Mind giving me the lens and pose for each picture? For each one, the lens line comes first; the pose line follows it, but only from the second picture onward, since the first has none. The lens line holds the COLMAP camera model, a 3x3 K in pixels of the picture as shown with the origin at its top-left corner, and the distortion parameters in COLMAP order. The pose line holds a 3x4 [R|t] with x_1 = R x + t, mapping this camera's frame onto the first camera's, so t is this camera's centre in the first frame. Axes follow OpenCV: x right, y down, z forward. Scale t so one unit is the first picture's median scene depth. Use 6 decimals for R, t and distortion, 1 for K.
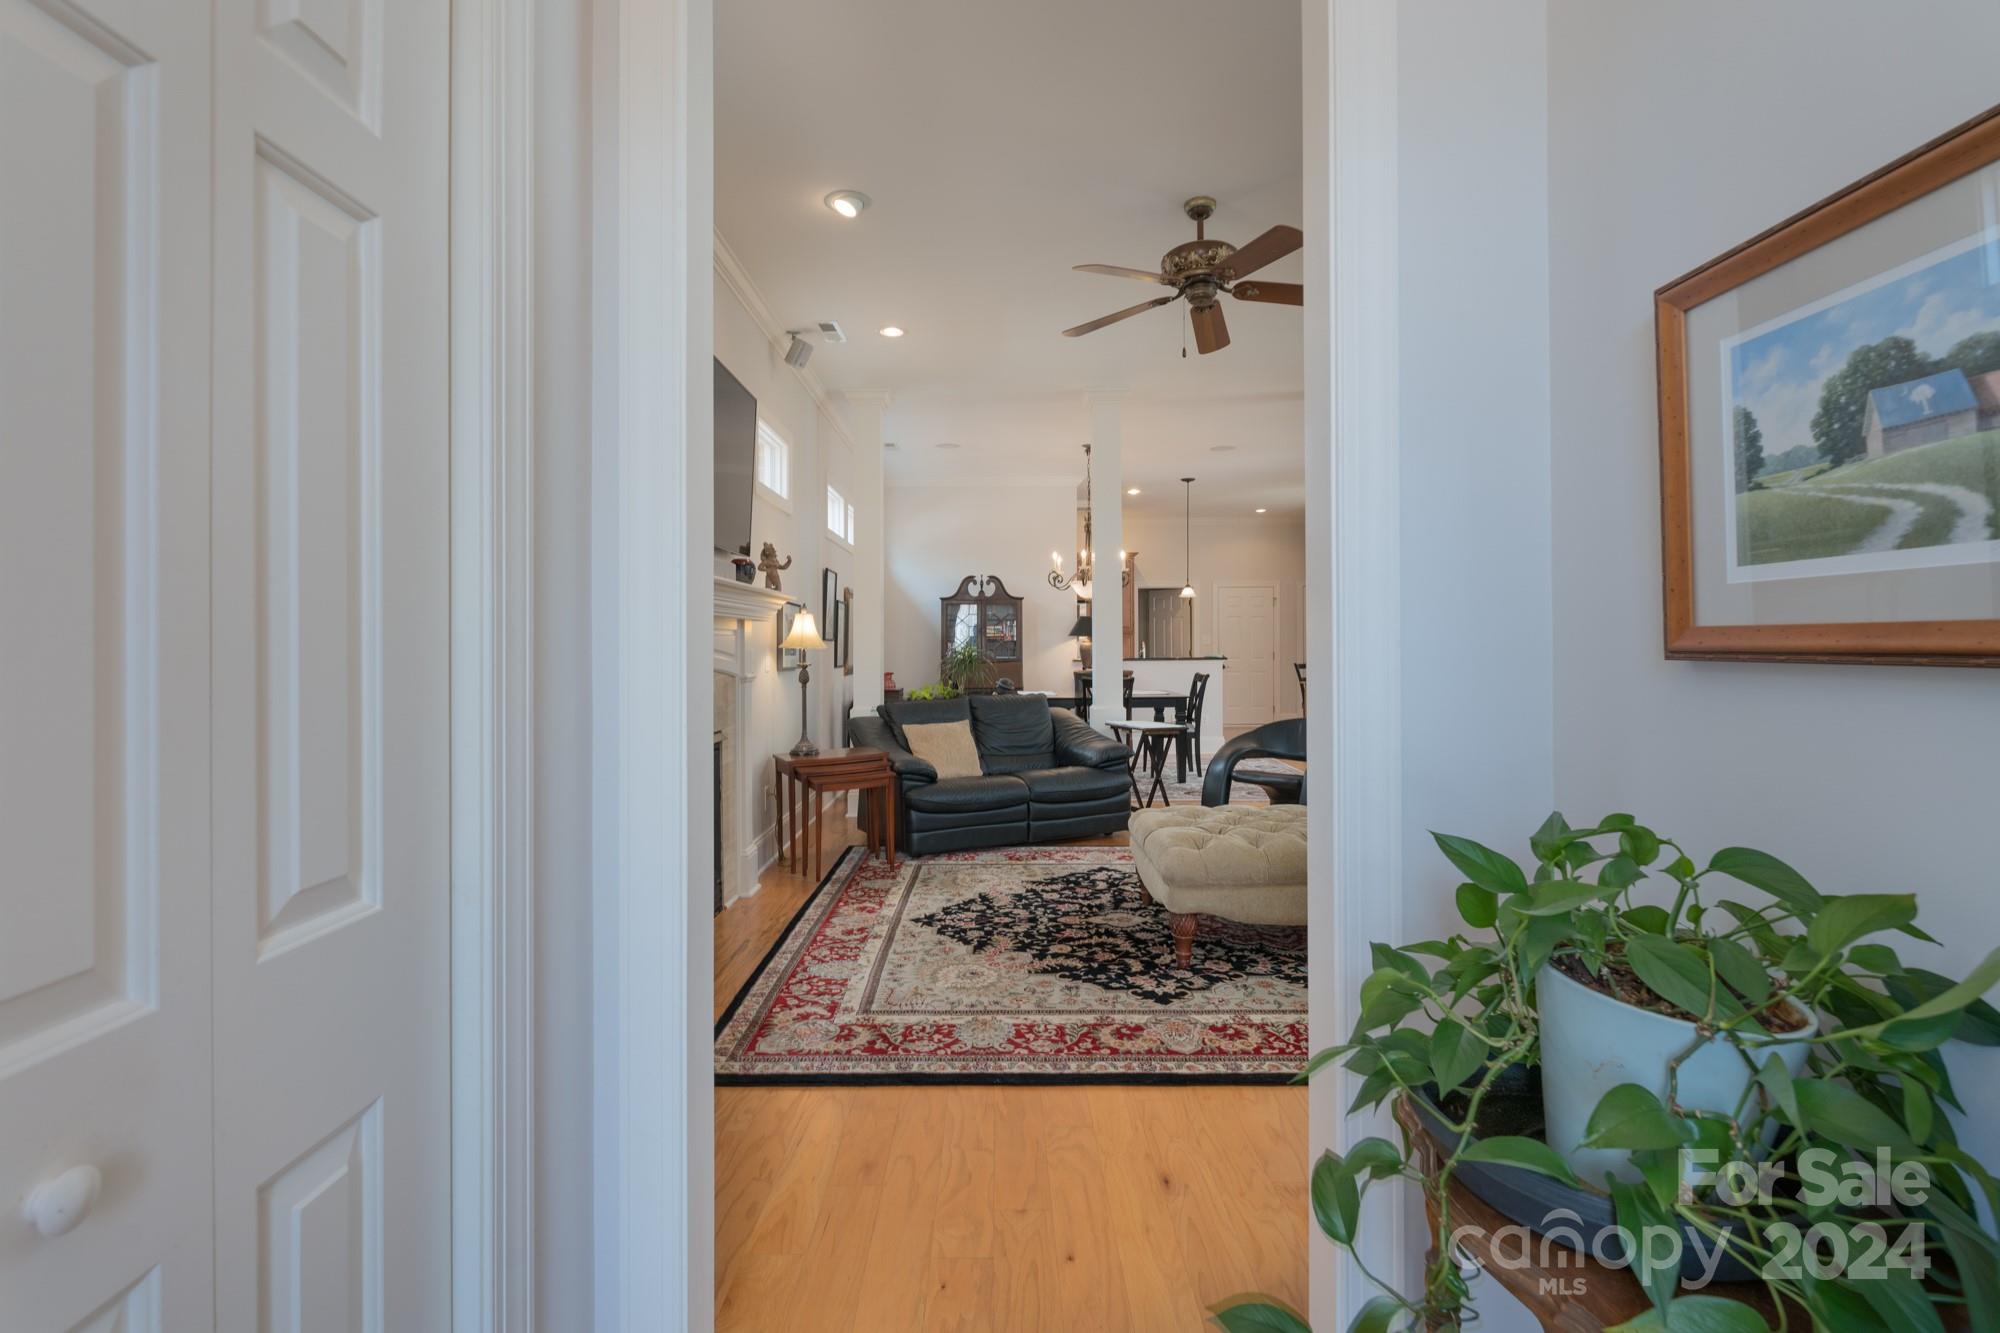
lens RADIAL K [[902.6, 0, 991.8], [0, 902.6, 649.8], [0, 0, 1]] dist [-0.007196, 0.000566]
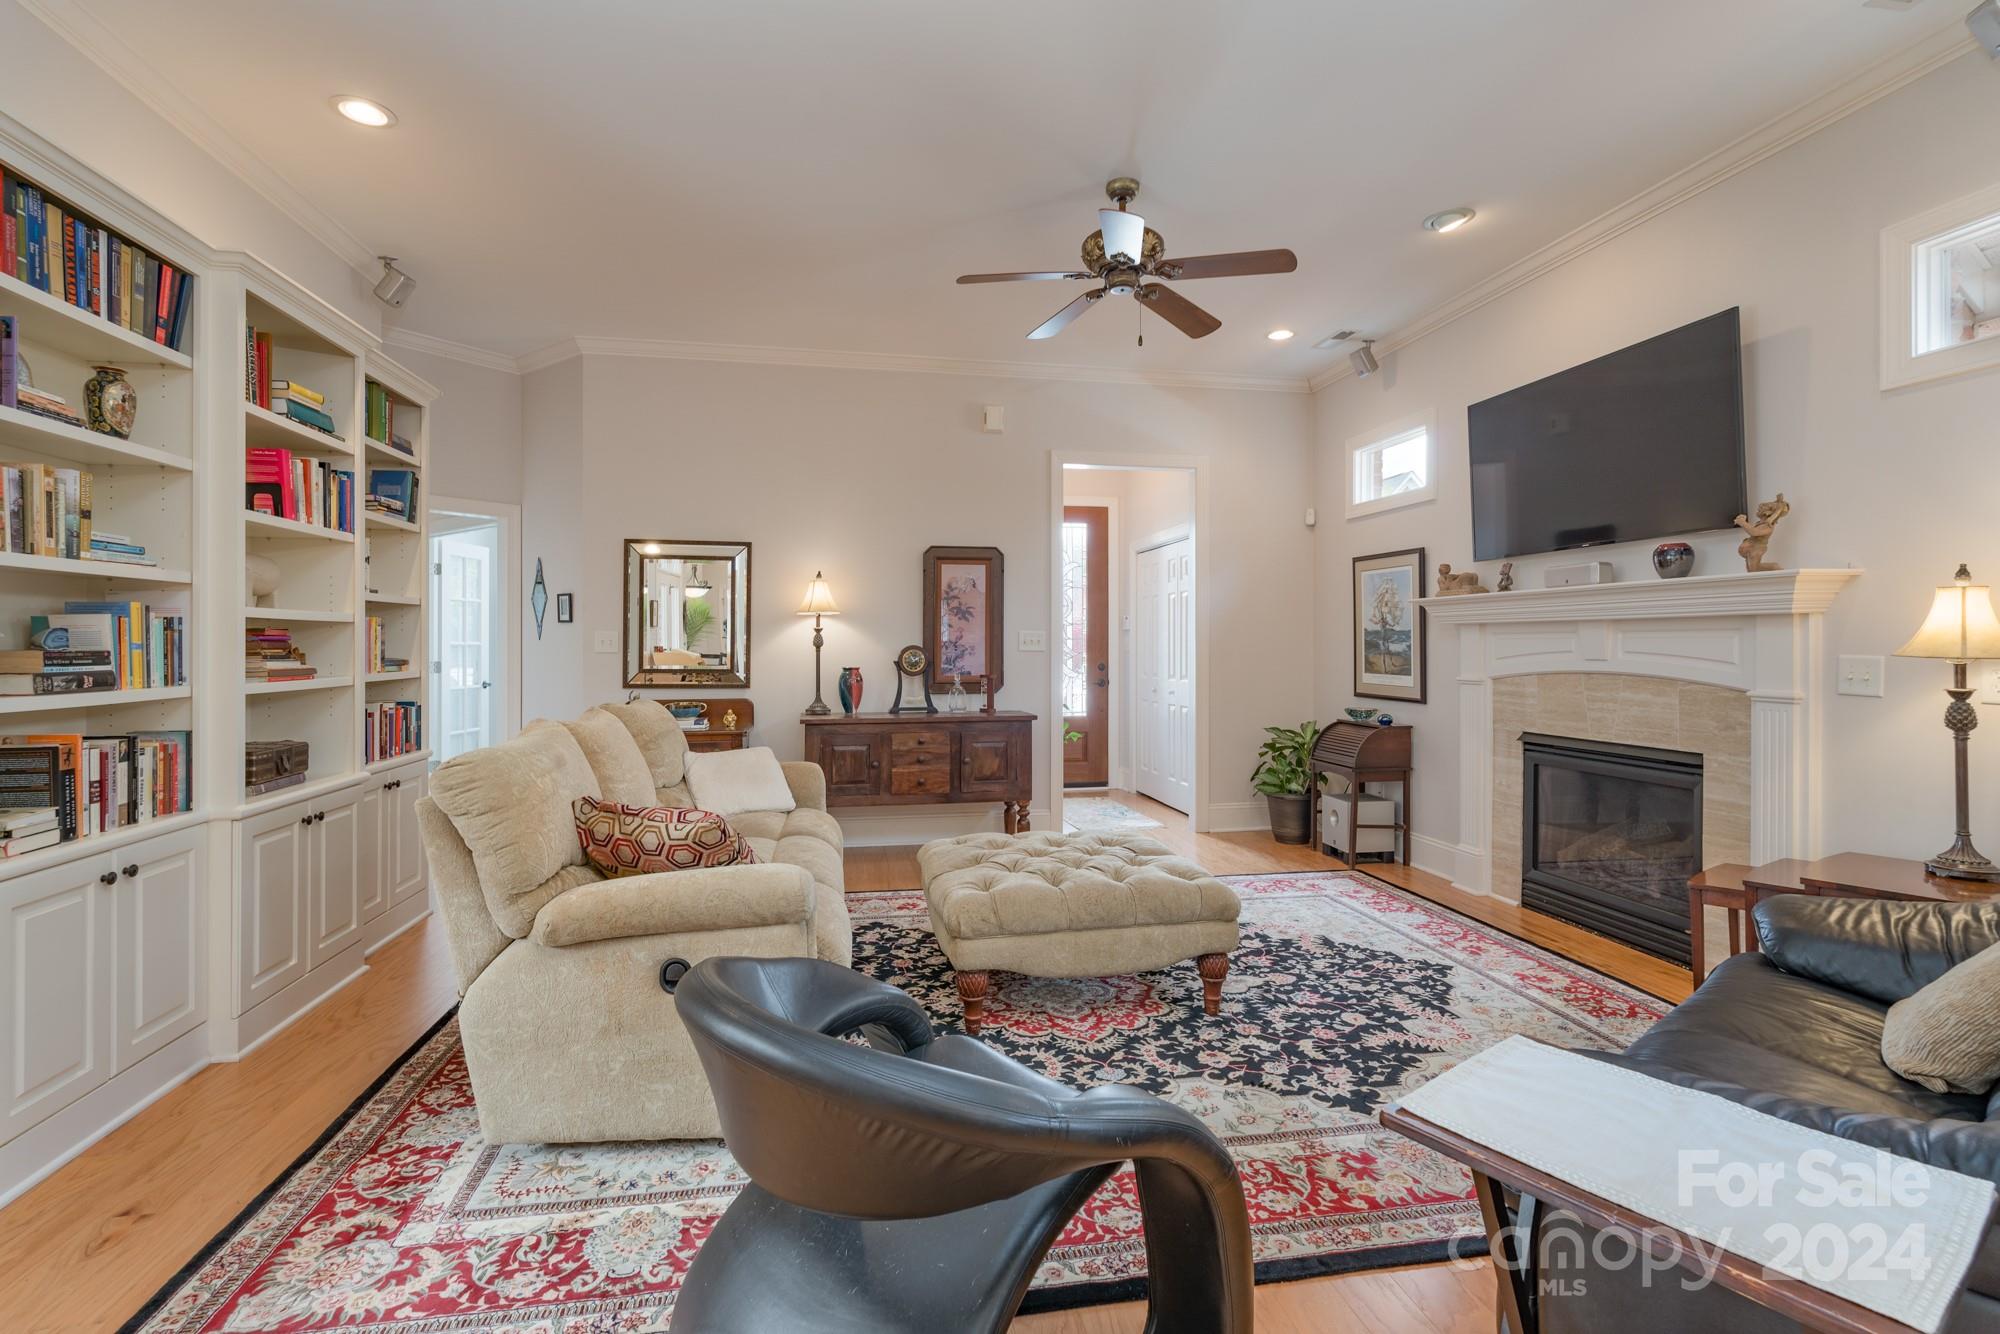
lens RADIAL K [[902.6, 0, 999.0], [0, 902.6, 648.5], [0, 0, 1]] dist [-0.007196, 0.000566]
pose [[-0.981917, 0.001995, -0.189302, 0.625866], [-0.000311, 0.999926, 0.012150, -0.020715], [0.189312, 0.011990, -0.981844, 2.205150]]
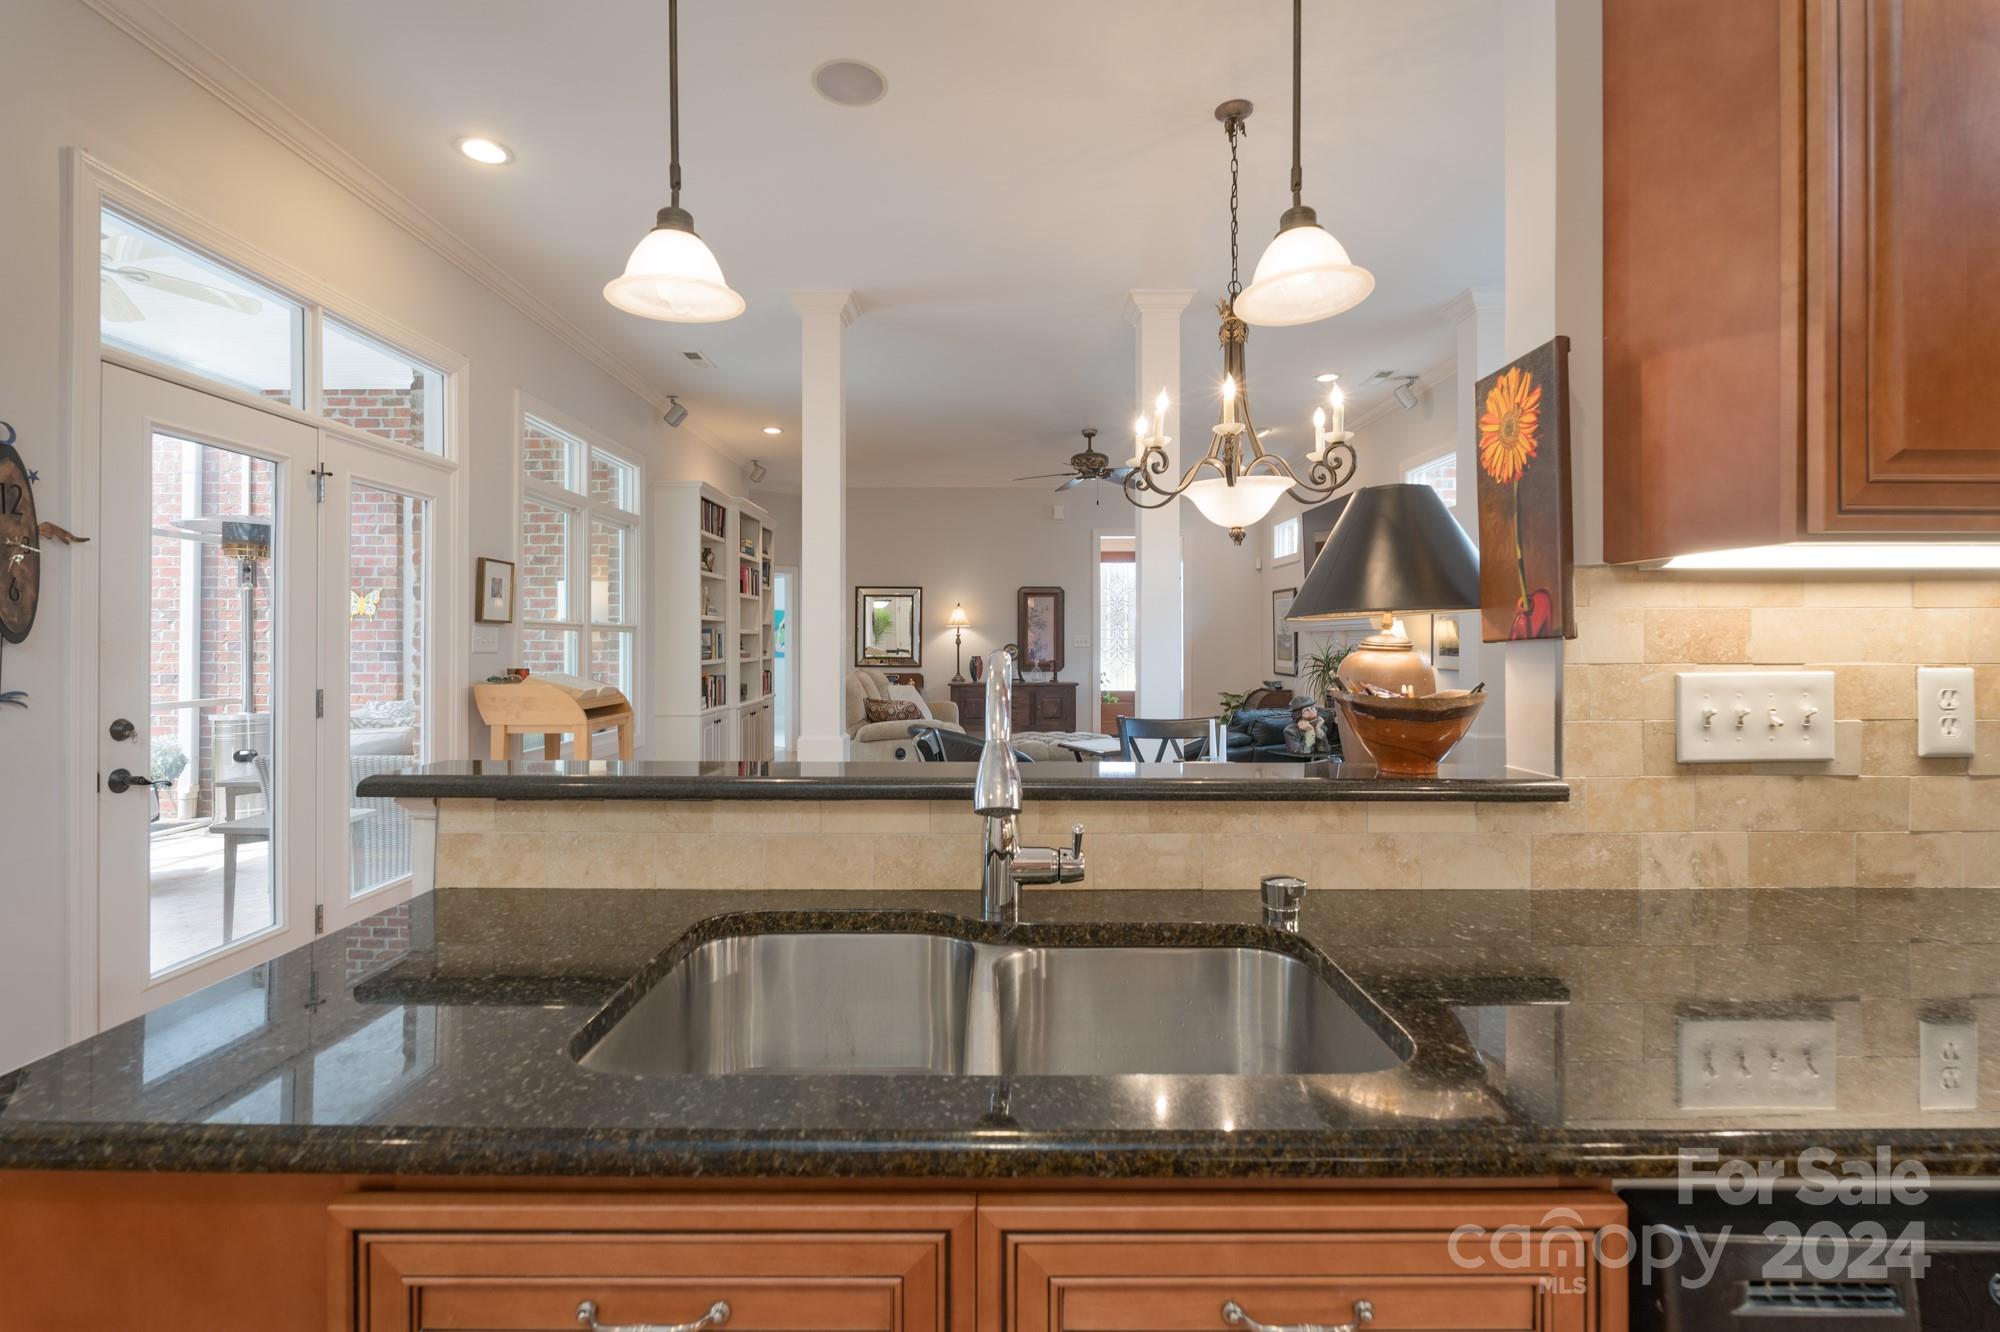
lens RADIAL K [[902.6, 0, 993.5], [0, 902.6, 645.5], [0, 0, 1]] dist [-0.007196, 0.000566]
pose [[-0.999984, 0.002470, -0.005075, 0.535608], [0.002414, 0.999937, 0.010943, -0.033183], [0.005102, 0.010931, -0.999927, 3.533950]]
